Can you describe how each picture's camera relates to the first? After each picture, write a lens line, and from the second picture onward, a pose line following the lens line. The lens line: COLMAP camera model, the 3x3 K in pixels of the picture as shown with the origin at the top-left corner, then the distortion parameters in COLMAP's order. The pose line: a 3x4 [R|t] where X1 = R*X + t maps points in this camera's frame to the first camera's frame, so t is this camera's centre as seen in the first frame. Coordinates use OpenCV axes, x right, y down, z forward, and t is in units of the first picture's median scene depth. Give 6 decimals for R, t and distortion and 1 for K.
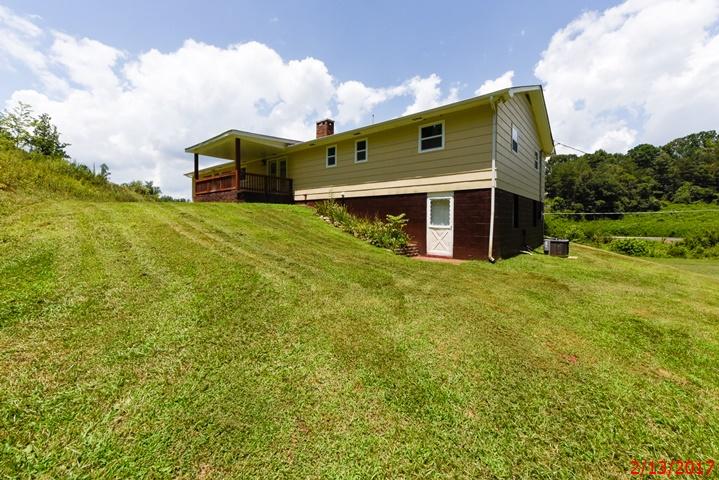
lens RADIAL K [[295.7, 0, 361.2], [0, 295.7, 240.3], [0, 0, 1]] dist [-0.023870, -0.001447]
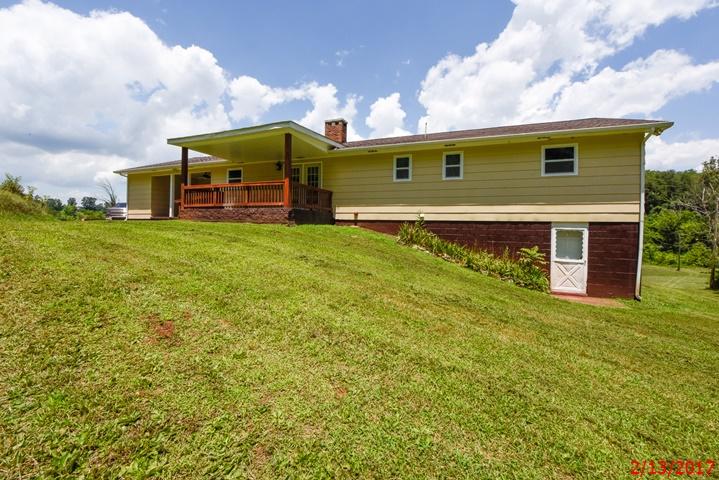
lens RADIAL K [[295.7, 0, 357.9], [0, 295.7, 237.2], [0, 0, 1]] dist [-0.023870, -0.001447]
pose [[0.946799, -0.003294, 0.321809, -0.595221], [0.010634, 0.999722, -0.021054, -0.100227], [-0.321650, 0.023356, 0.946570, 0.349044]]
